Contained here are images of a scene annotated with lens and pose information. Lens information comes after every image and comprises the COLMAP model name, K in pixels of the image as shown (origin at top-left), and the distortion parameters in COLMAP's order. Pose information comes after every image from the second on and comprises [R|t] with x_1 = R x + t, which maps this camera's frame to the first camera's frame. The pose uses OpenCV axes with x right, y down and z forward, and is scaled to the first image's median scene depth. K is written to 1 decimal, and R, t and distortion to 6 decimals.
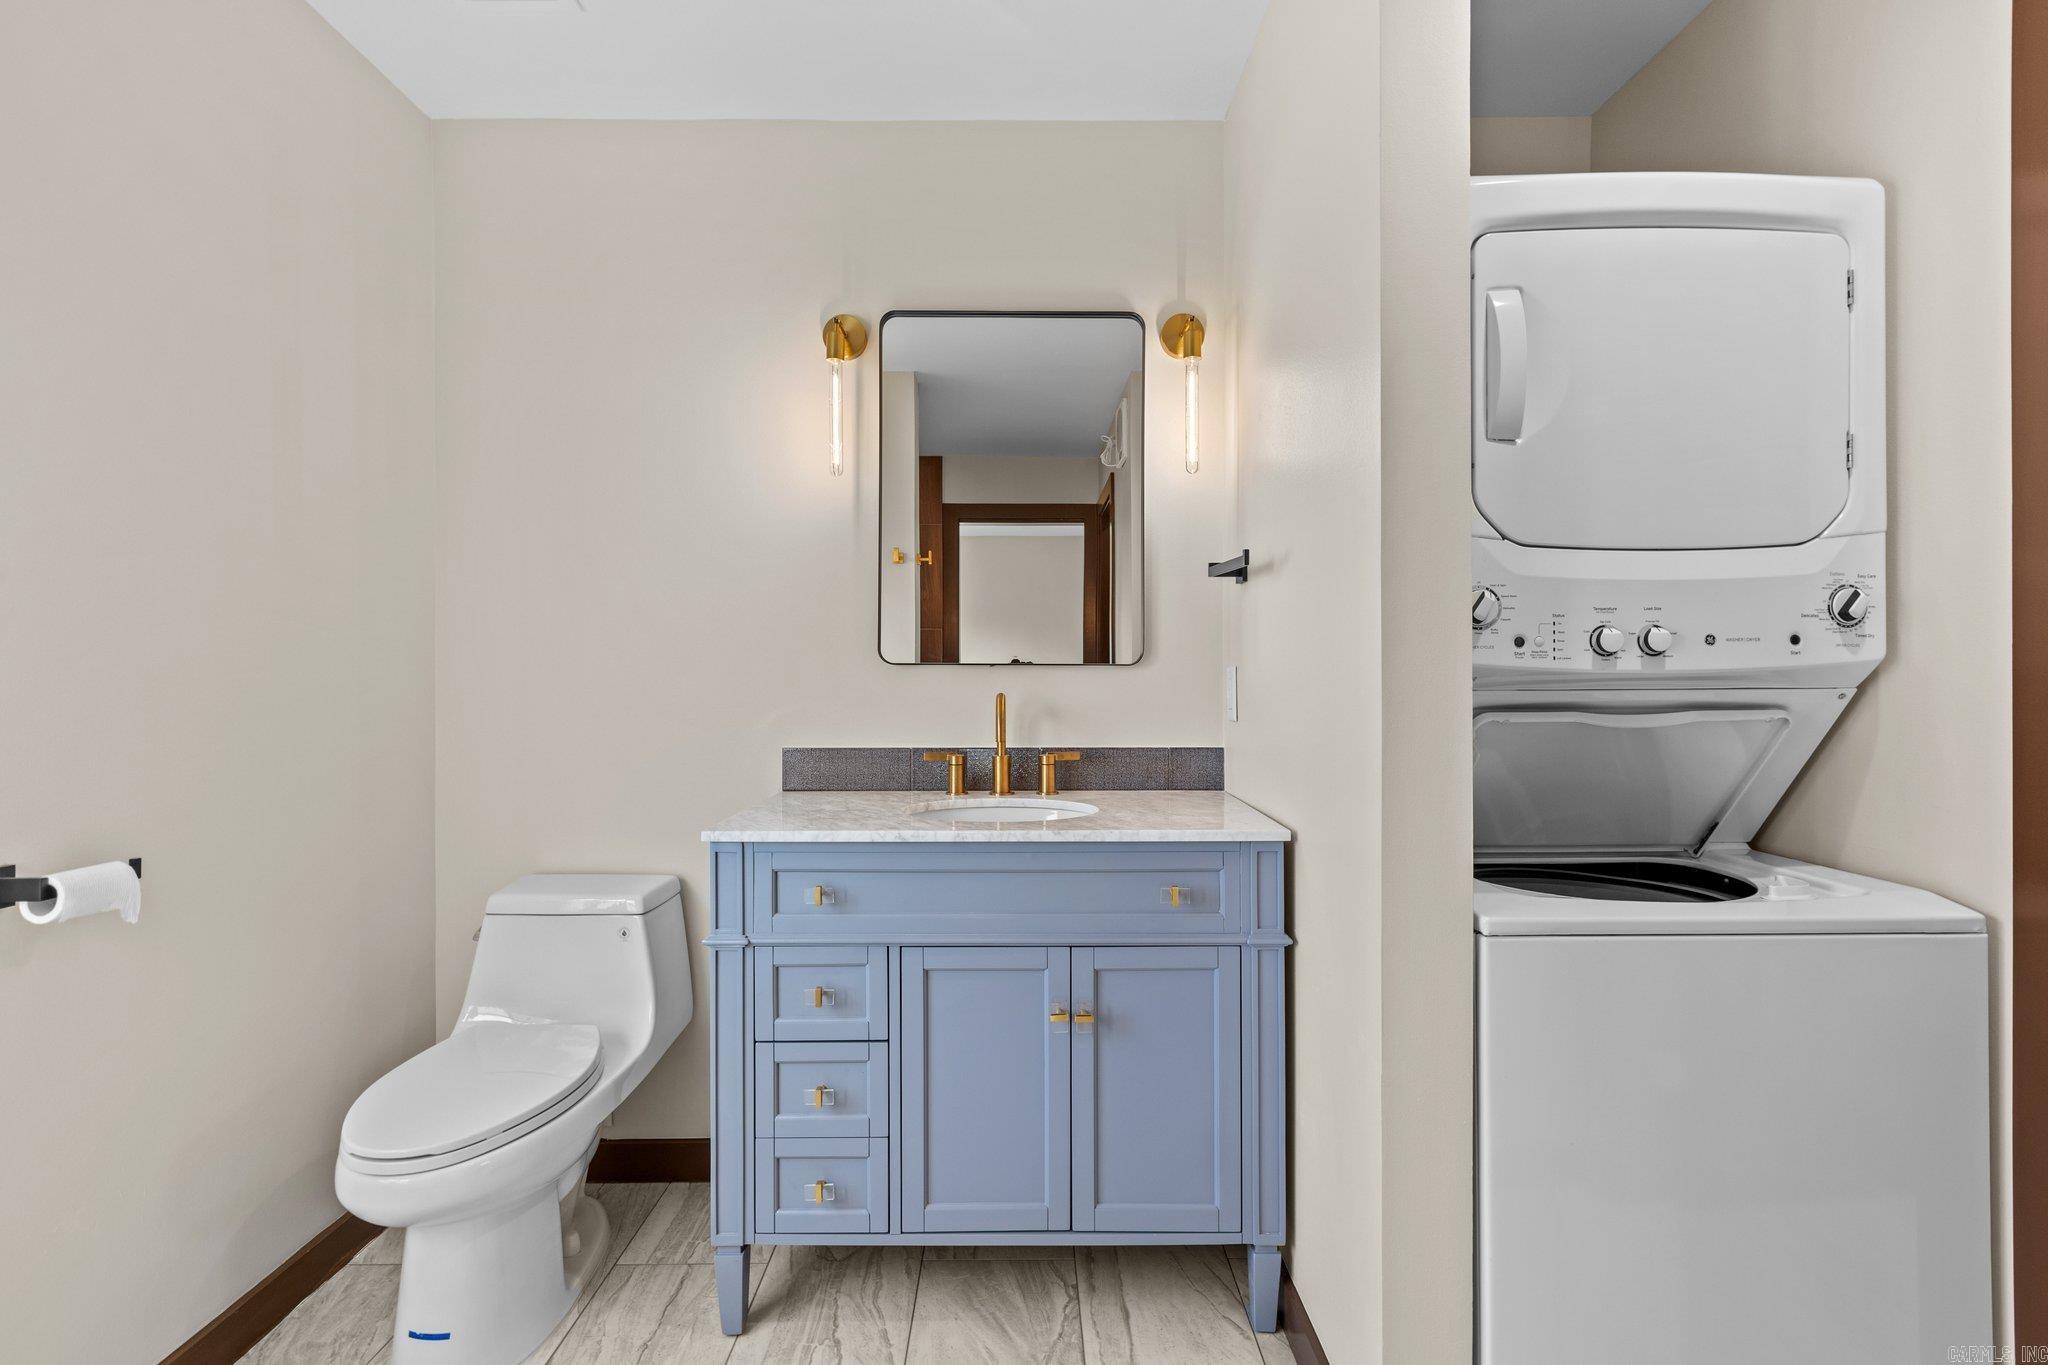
lens RADIAL K [[945.6, 0, 1021.5], [0, 945.6, 667.1], [0, 0, 1]] dist [0.001485, 0.000236]
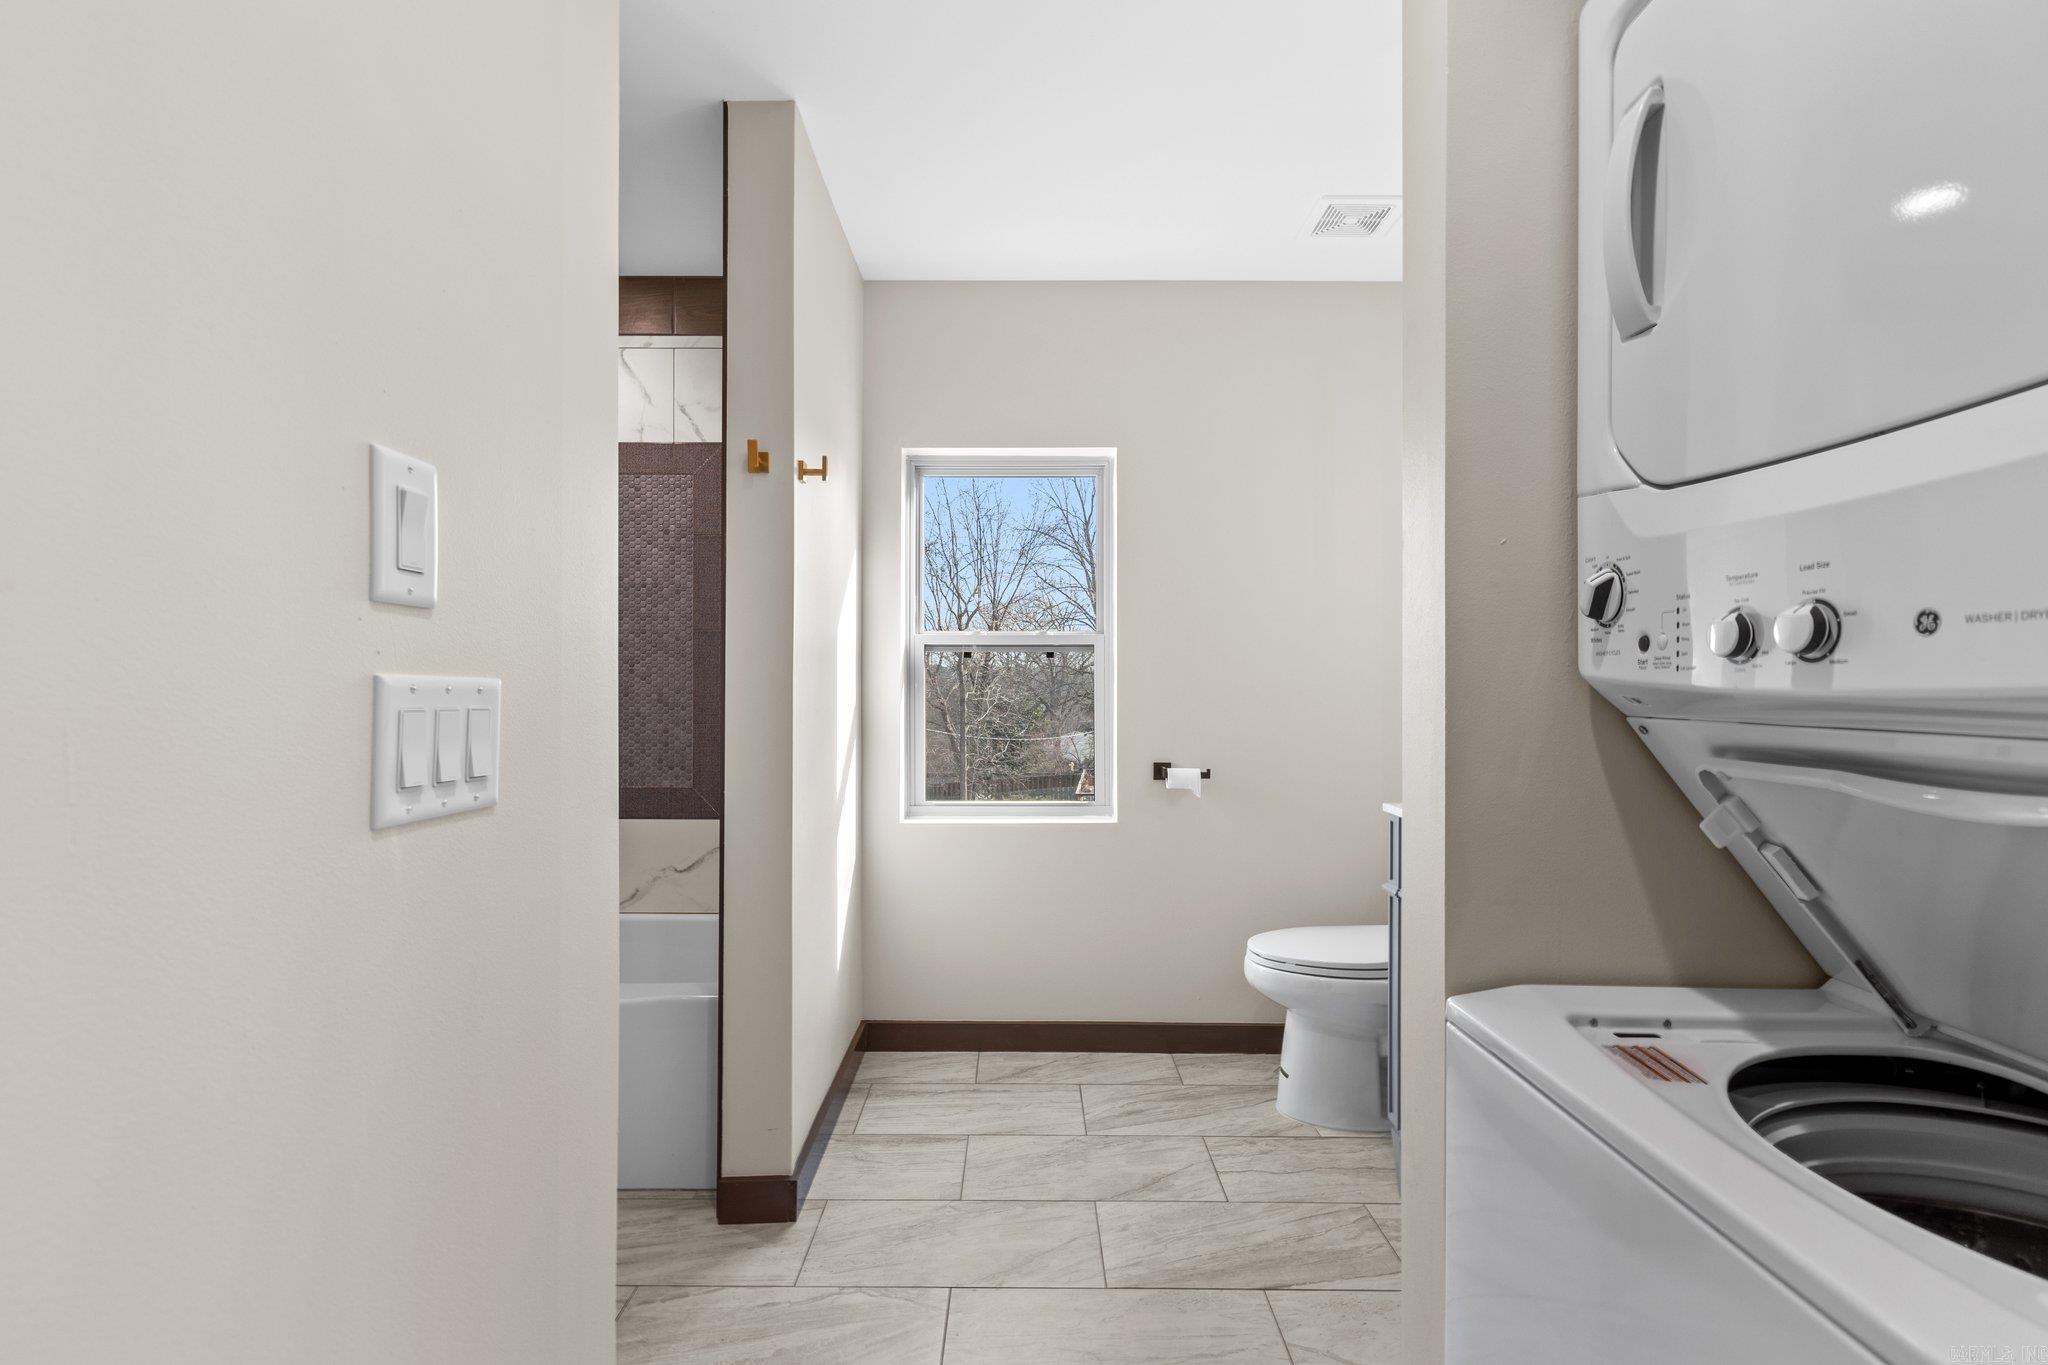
lens RADIAL K [[932.9, 0, 1024.0], [0, 932.9, 682.5], [0, 0, 1]] dist [0.000393, 0.000053]
pose [[-0.011781, 0.003984, -0.999923, 0.959497], [-0.002922, 0.999988, 0.004018, -0.001260], [0.999926, 0.002969, -0.011770, 0.490406]]
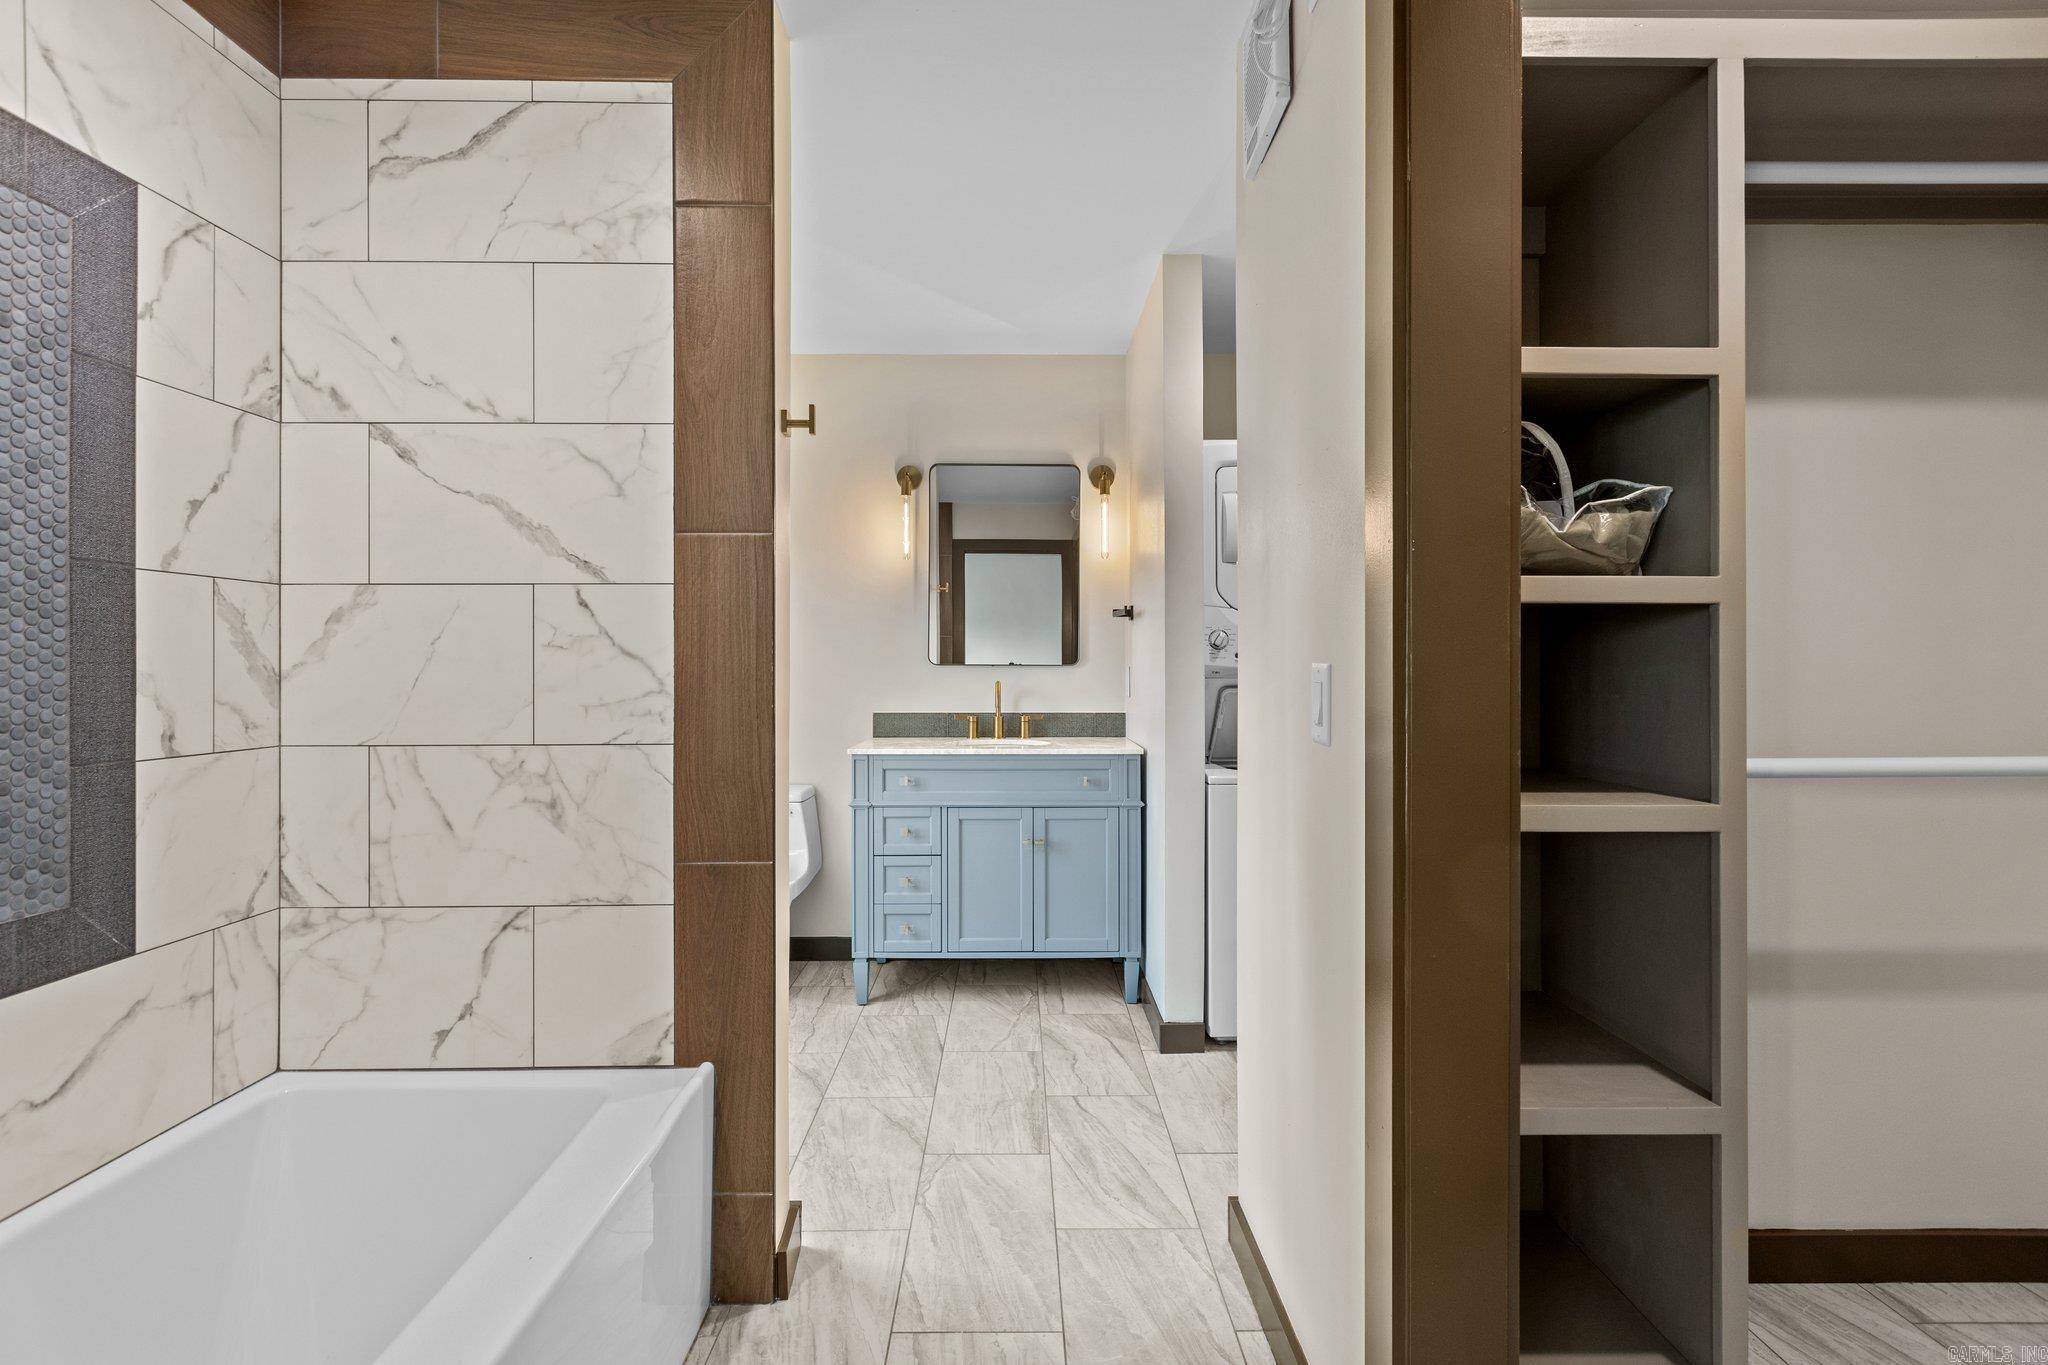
lens RADIAL K [[945.6, 0, 1021.5], [0, 945.6, 667.1], [0, 0, 1]] dist [0.001485, 0.000236]
pose [[0.999992, 0.001363, 0.003877, 0.018767], [-0.001368, 0.999998, 0.001391, -0.001414], [-0.003875, -0.001397, 0.999992, -0.968374]]
